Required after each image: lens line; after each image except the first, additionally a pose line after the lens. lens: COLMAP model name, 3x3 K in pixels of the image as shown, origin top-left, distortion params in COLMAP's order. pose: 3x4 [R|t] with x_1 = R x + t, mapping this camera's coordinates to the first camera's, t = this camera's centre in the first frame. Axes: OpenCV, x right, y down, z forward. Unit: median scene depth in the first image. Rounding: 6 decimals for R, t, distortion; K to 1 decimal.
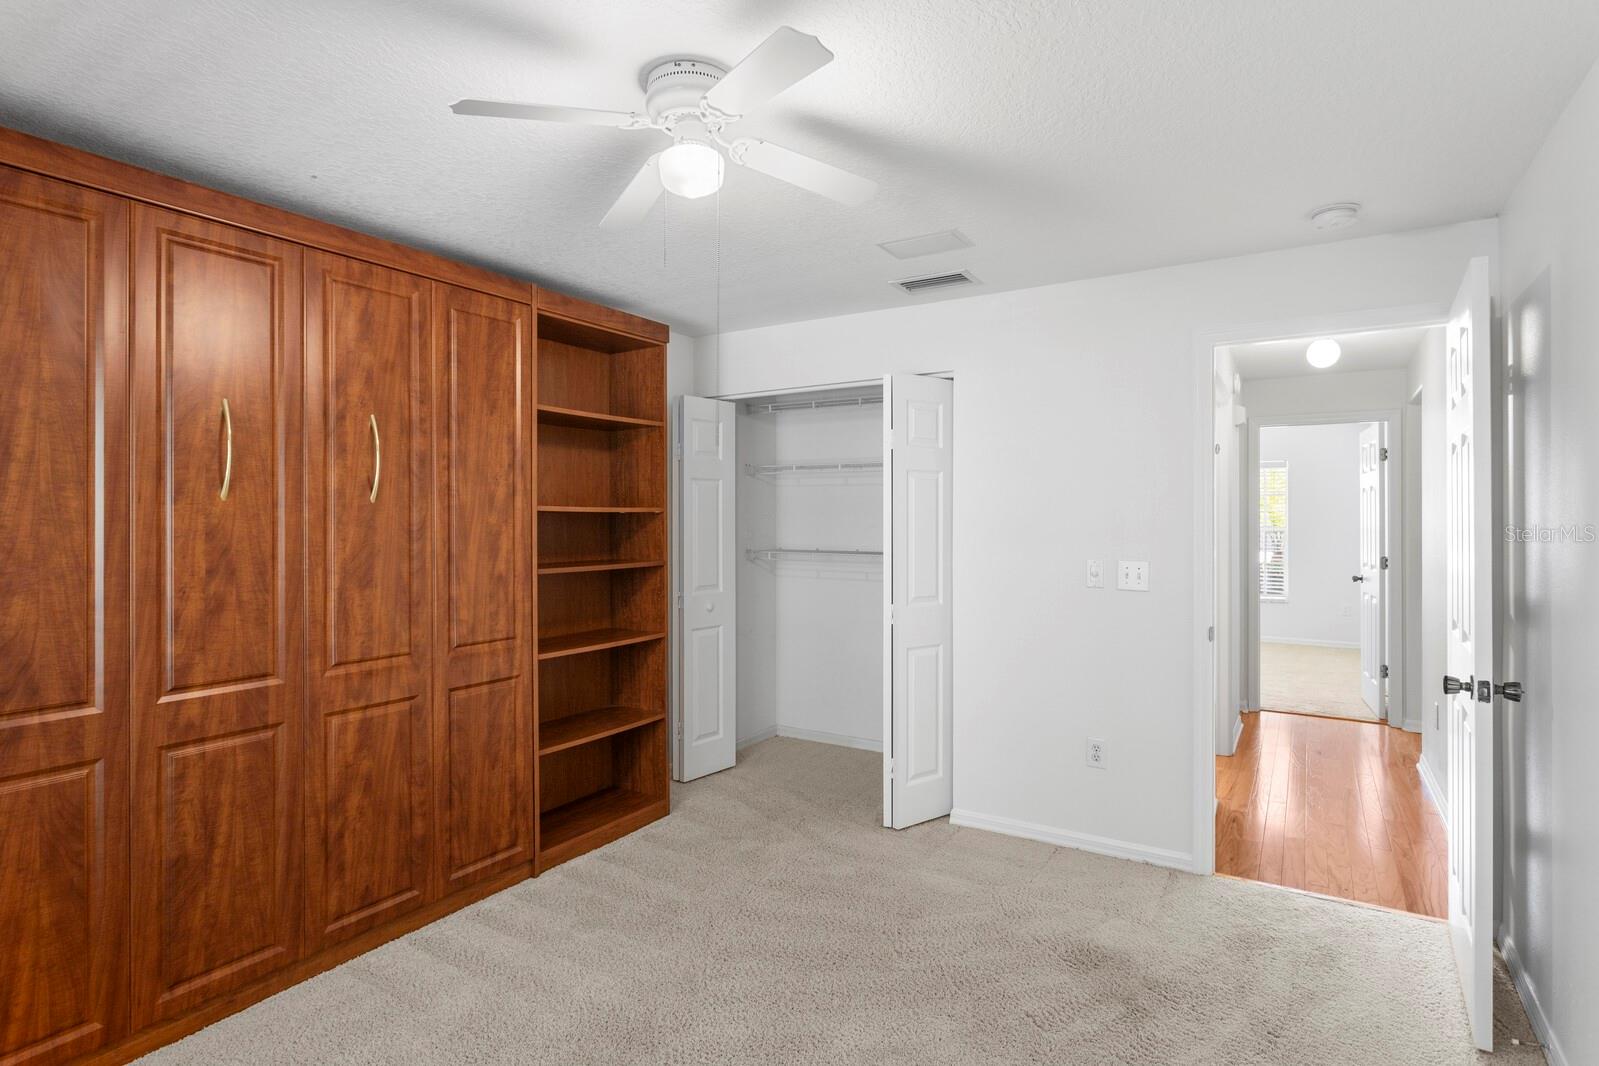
lens RADIAL K [[801.4, 0, 795.1], [0, 801.4, 518.0], [0, 0, 1]] dist [-0.010894, 0.004004]
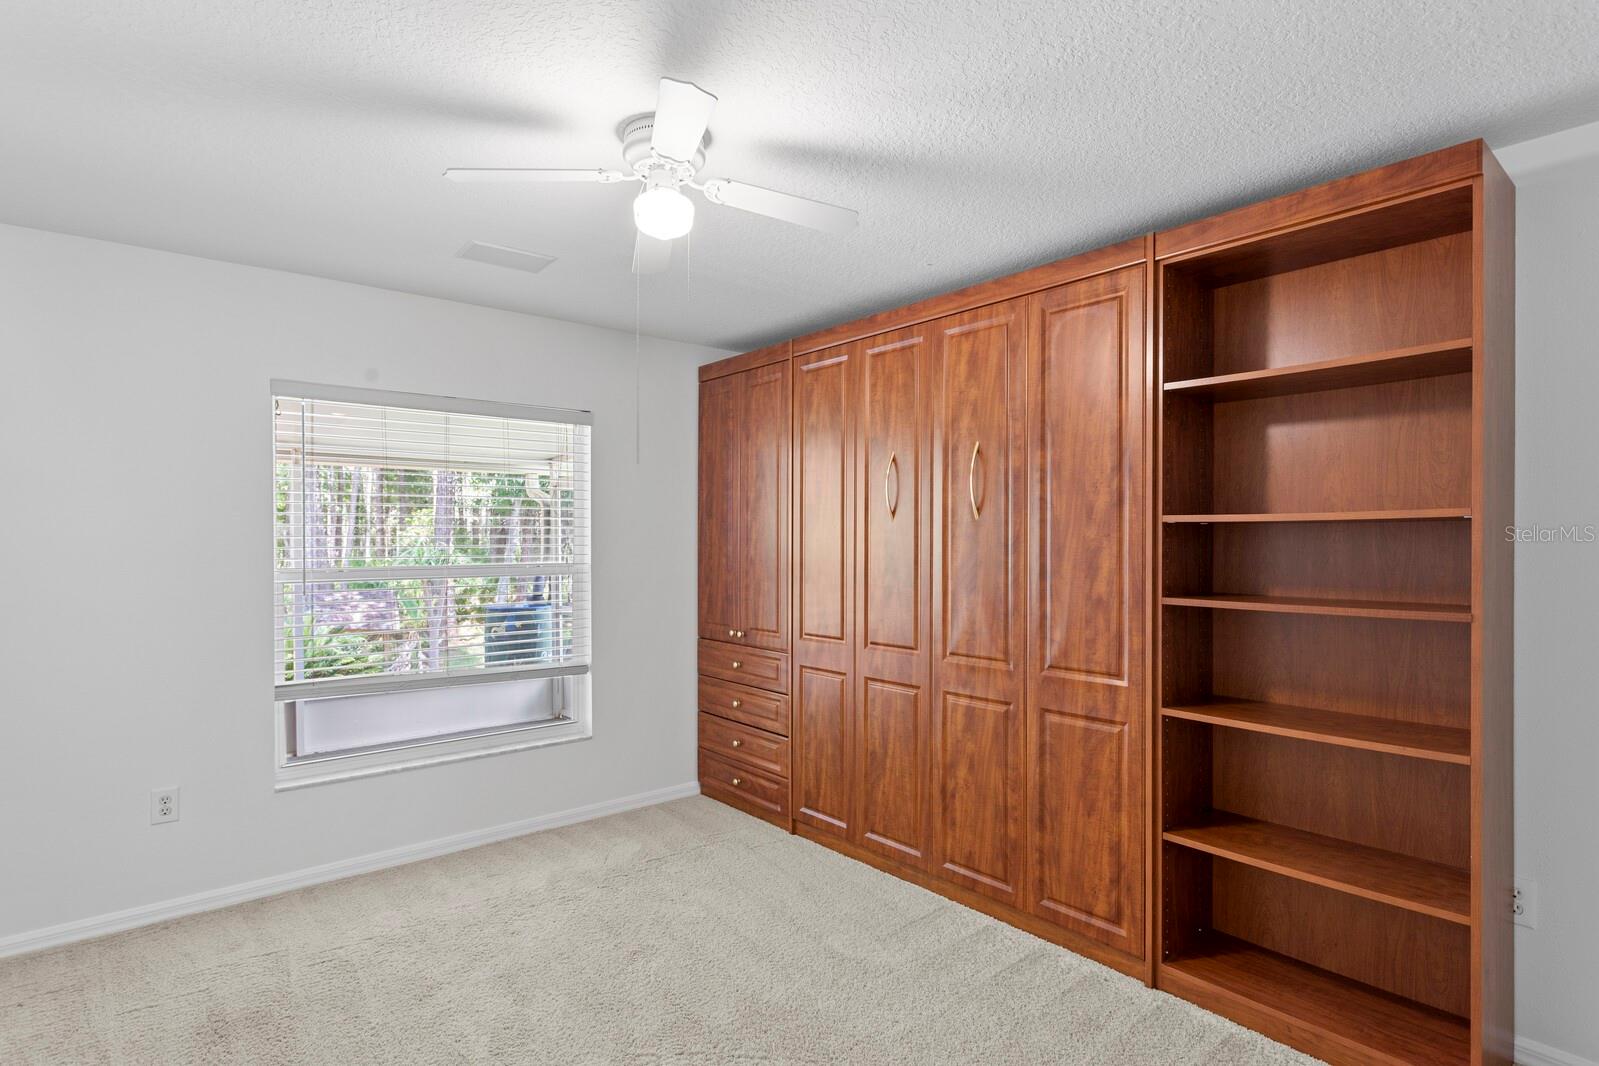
lens RADIAL K [[801.4, 0, 793.2], [0, 801.4, 547.7], [0, 0, 1]] dist [-0.010894, 0.004004]
pose [[-0.289330, 0.011755, -0.957157, 0.584354], [0.003146, 0.999931, 0.011330, 0.006713], [0.957224, 0.000267, -0.289347, 0.991122]]
